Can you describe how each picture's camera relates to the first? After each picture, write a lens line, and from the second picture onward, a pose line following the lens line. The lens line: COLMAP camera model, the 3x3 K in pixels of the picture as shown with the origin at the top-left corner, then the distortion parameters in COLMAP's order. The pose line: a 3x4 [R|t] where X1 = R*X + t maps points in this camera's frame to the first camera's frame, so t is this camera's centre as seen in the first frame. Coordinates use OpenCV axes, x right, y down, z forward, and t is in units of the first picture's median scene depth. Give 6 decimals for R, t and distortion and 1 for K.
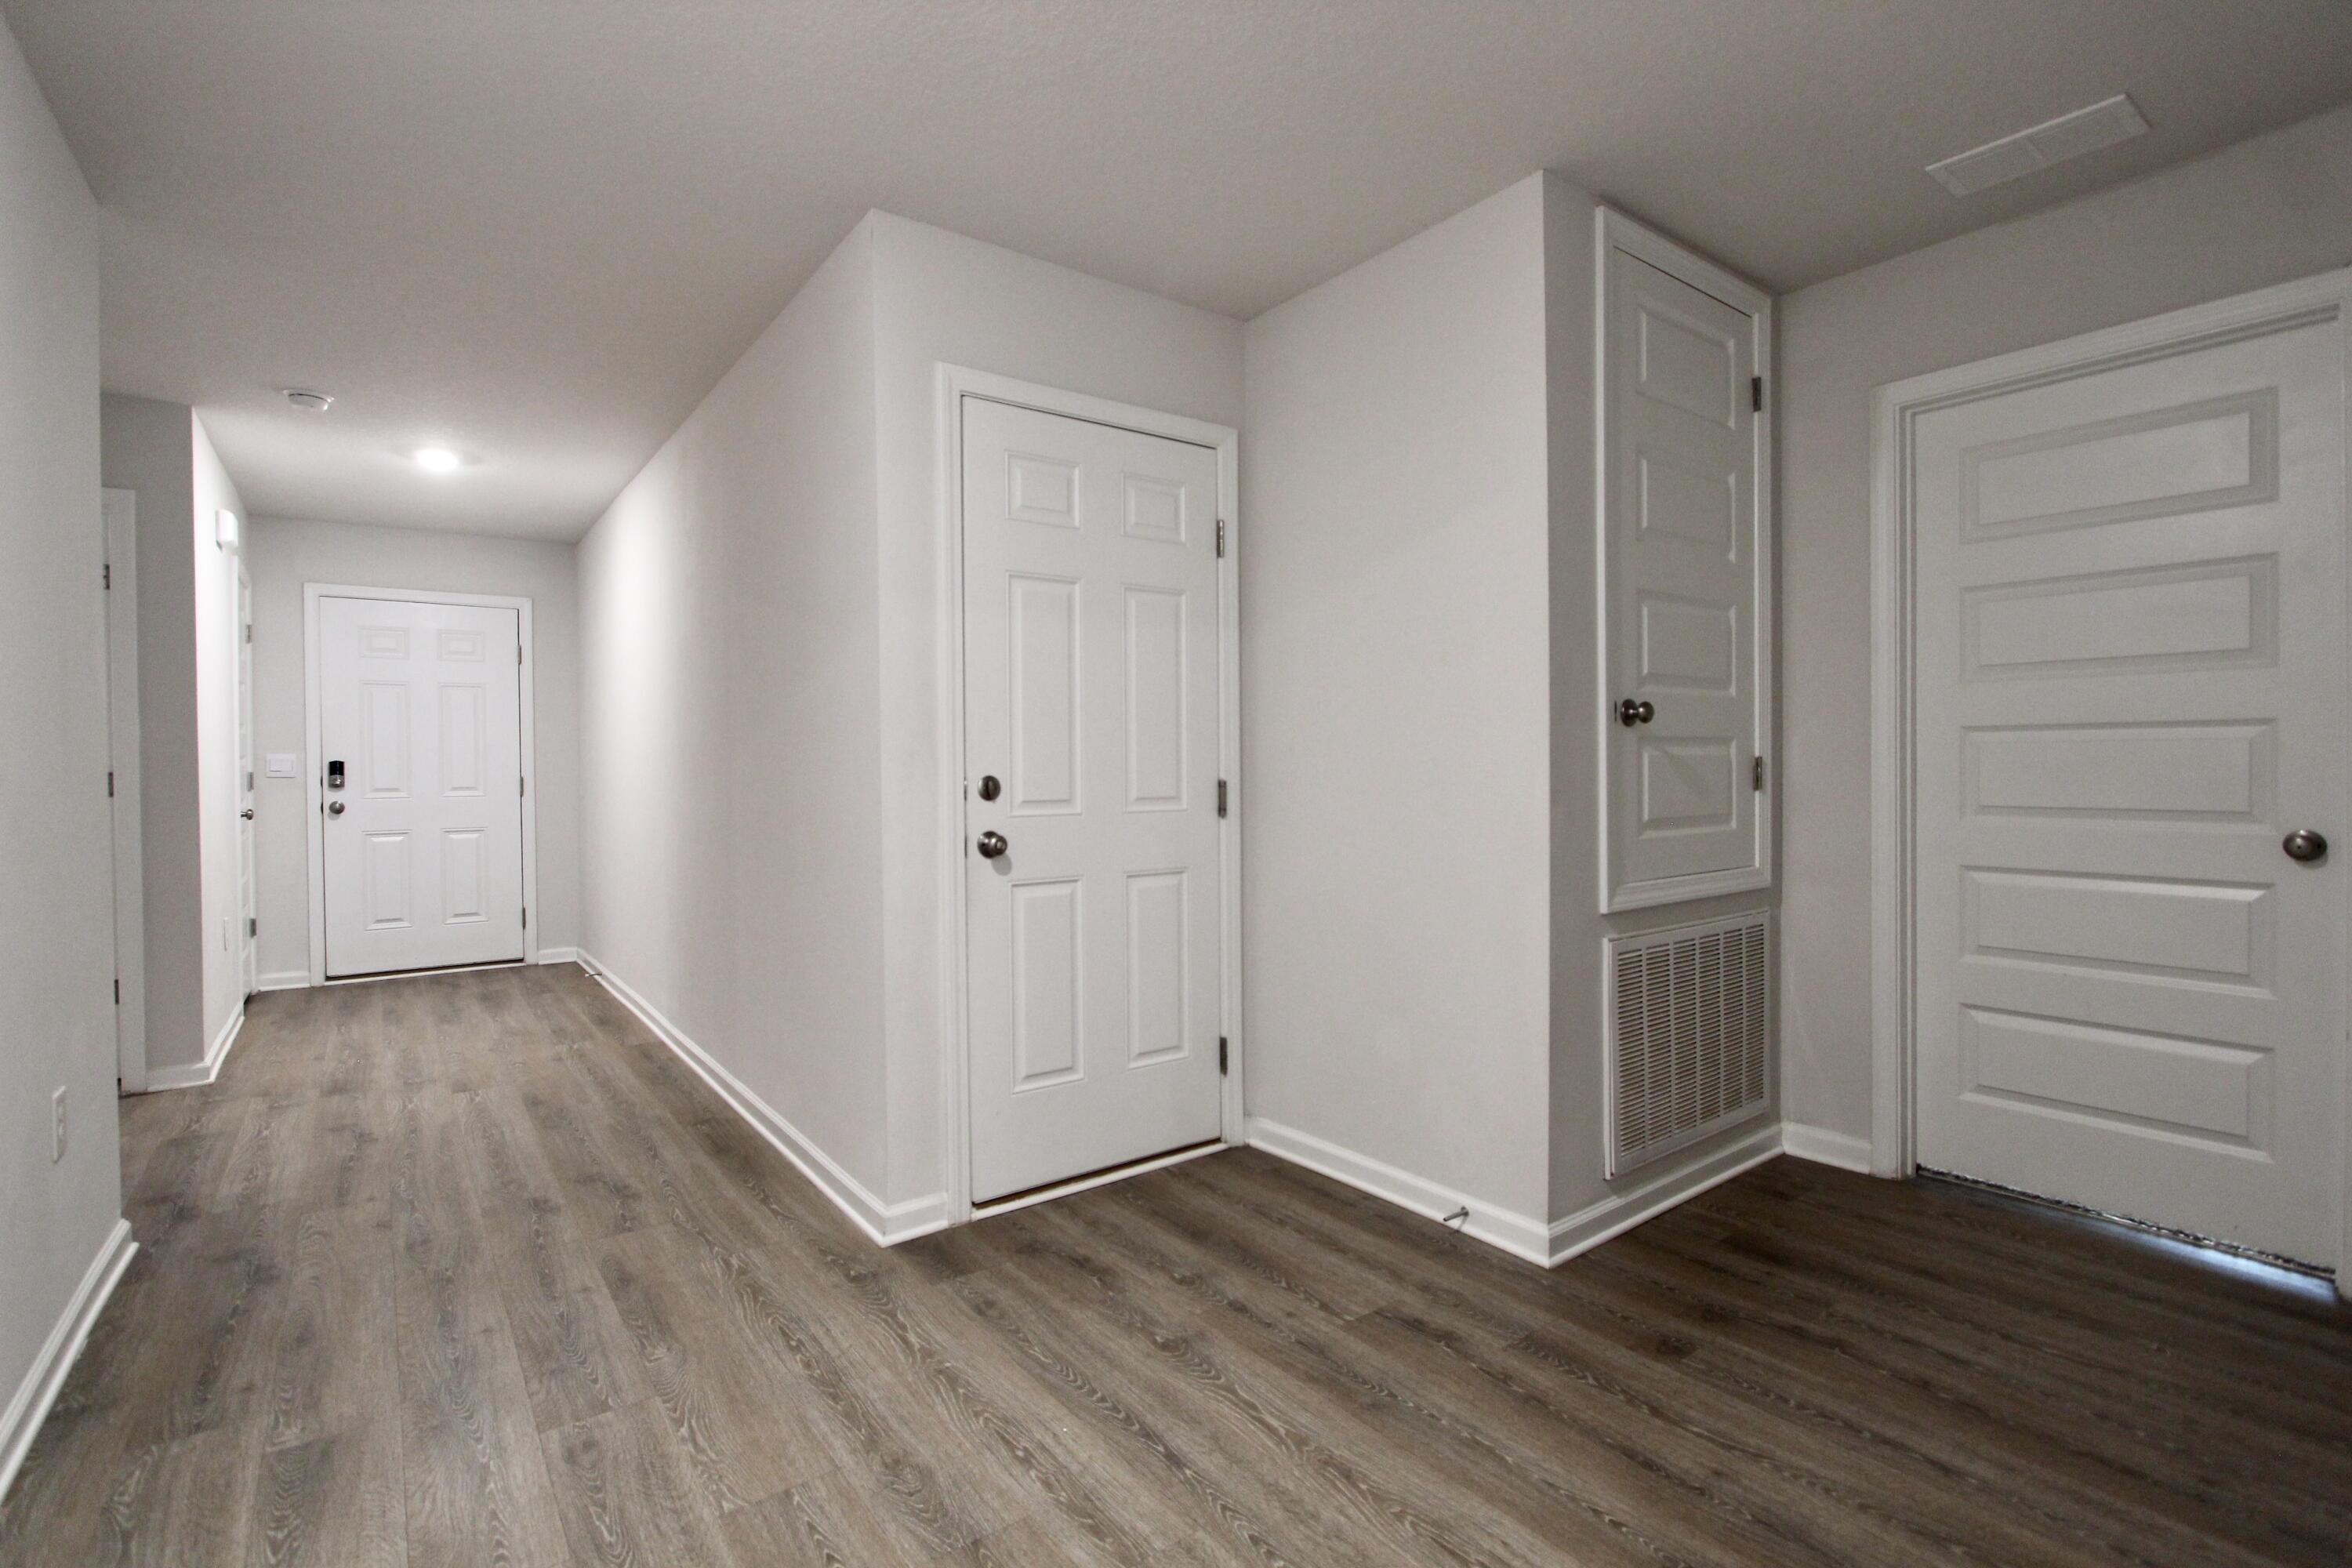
lens RADIAL K [[1087.3, 0, 1181.4], [0, 1087.3, 777.2], [0, 0, 1]] dist [-0.019715, 0.003355]
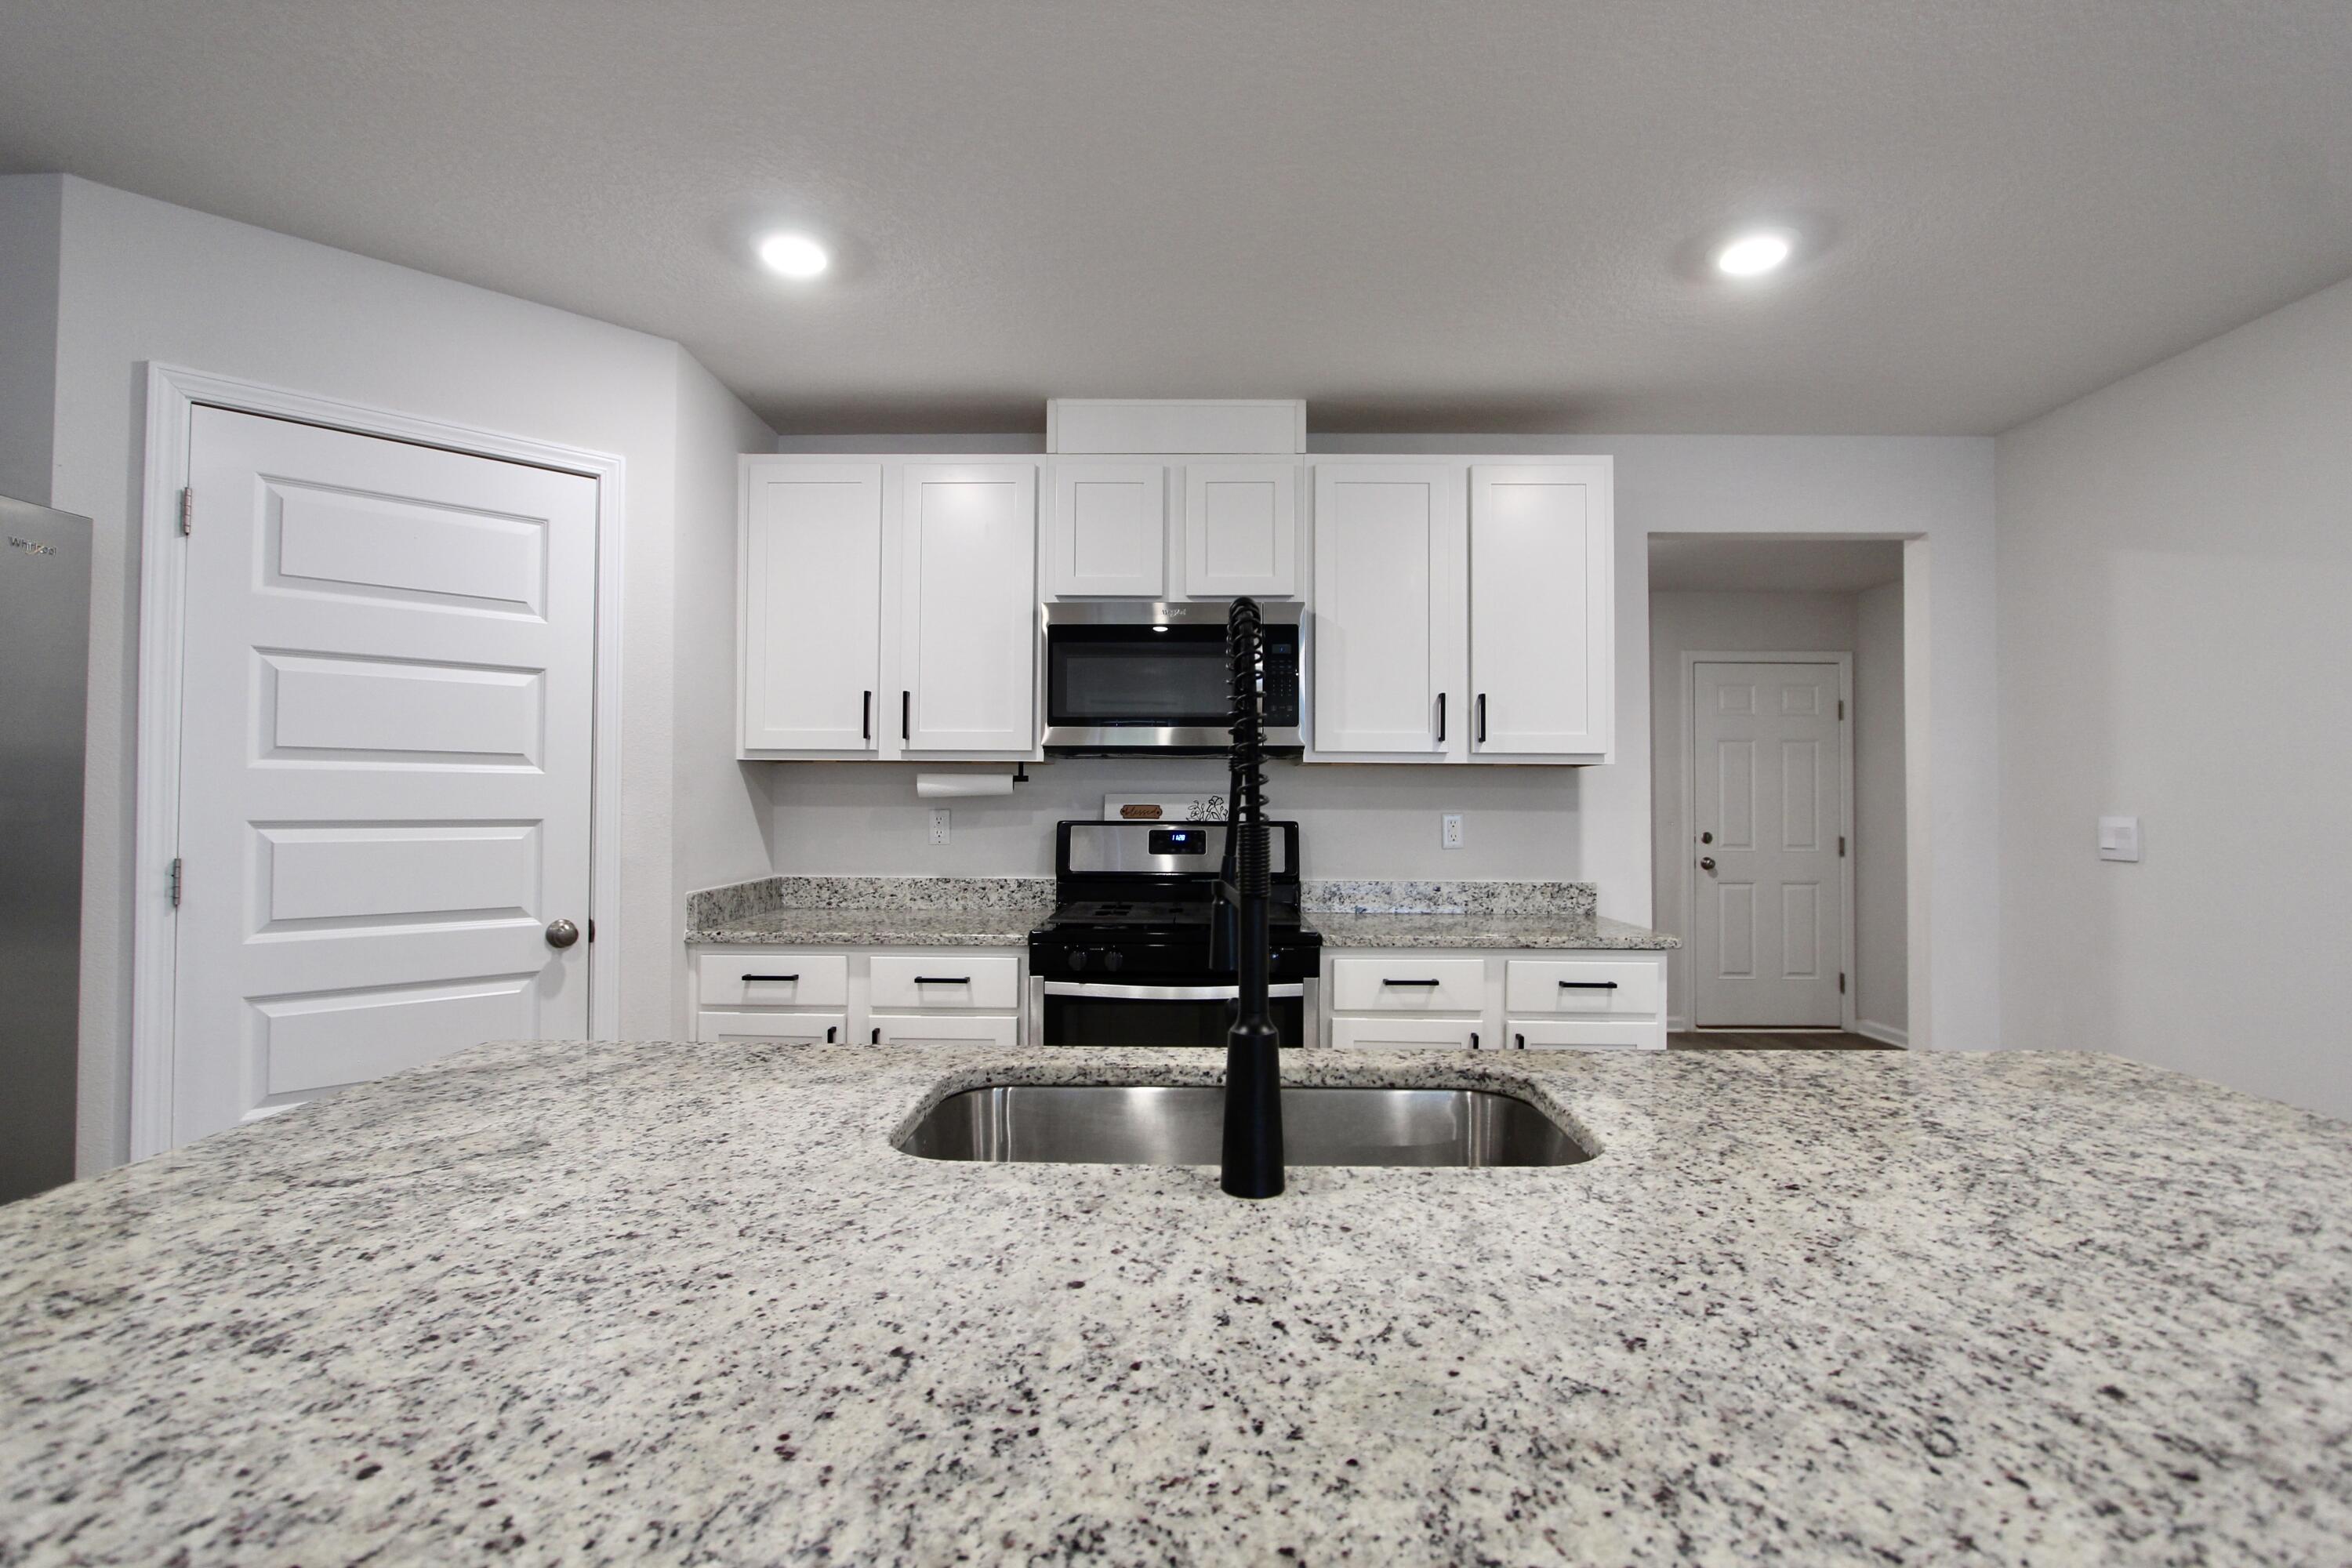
lens RADIAL K [[1087.3, 0, 1177.6], [0, 1087.3, 777.7], [0, 0, 1]] dist [-0.019715, 0.003355]
pose [[0.791644, -0.000155, -0.610983, 0.271425], [-0.020021, 0.999456, -0.026195, -0.028326], [0.610655, 0.032970, 0.791210, -1.204571]]
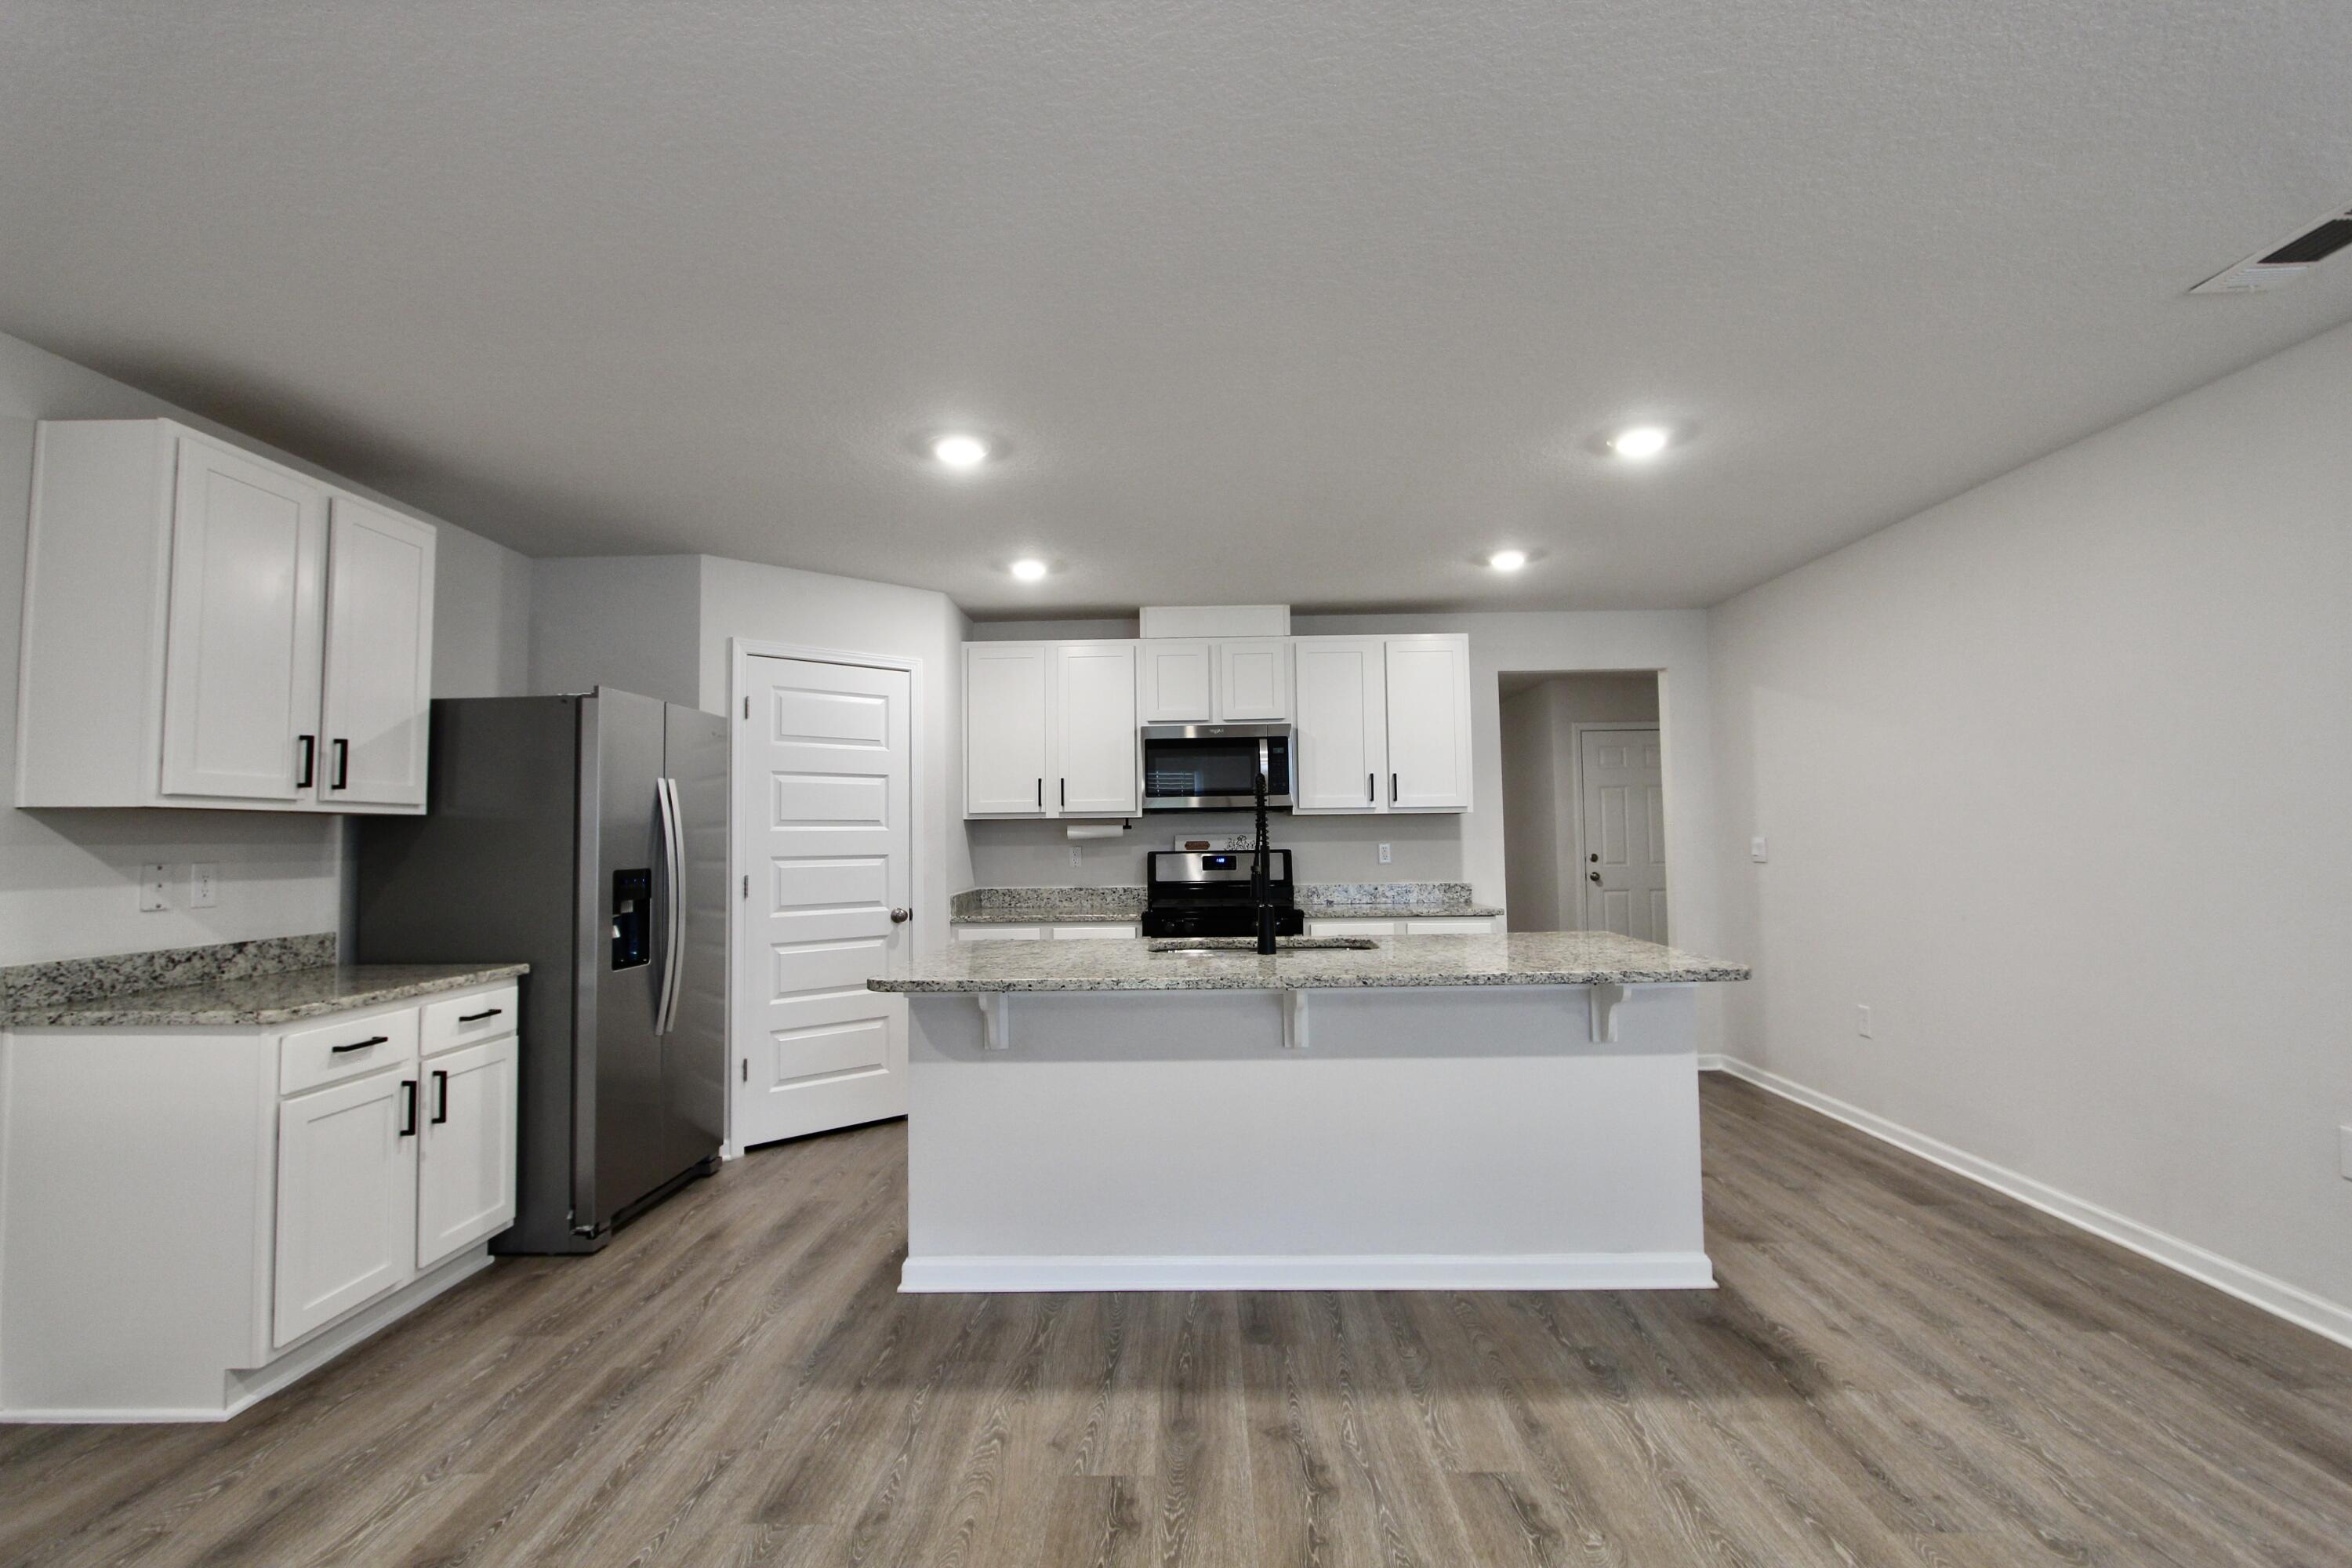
lens RADIAL K [[1087.3, 0, 1177.2], [0, 1087.3, 781.7], [0, 0, 1]] dist [-0.019715, 0.003355]
pose [[0.786221, -0.034789, -0.616965, 0.674660], [-0.000858, 0.998352, -0.057388, -0.024032], [0.617944, 0.045649, 0.784895, -1.813922]]
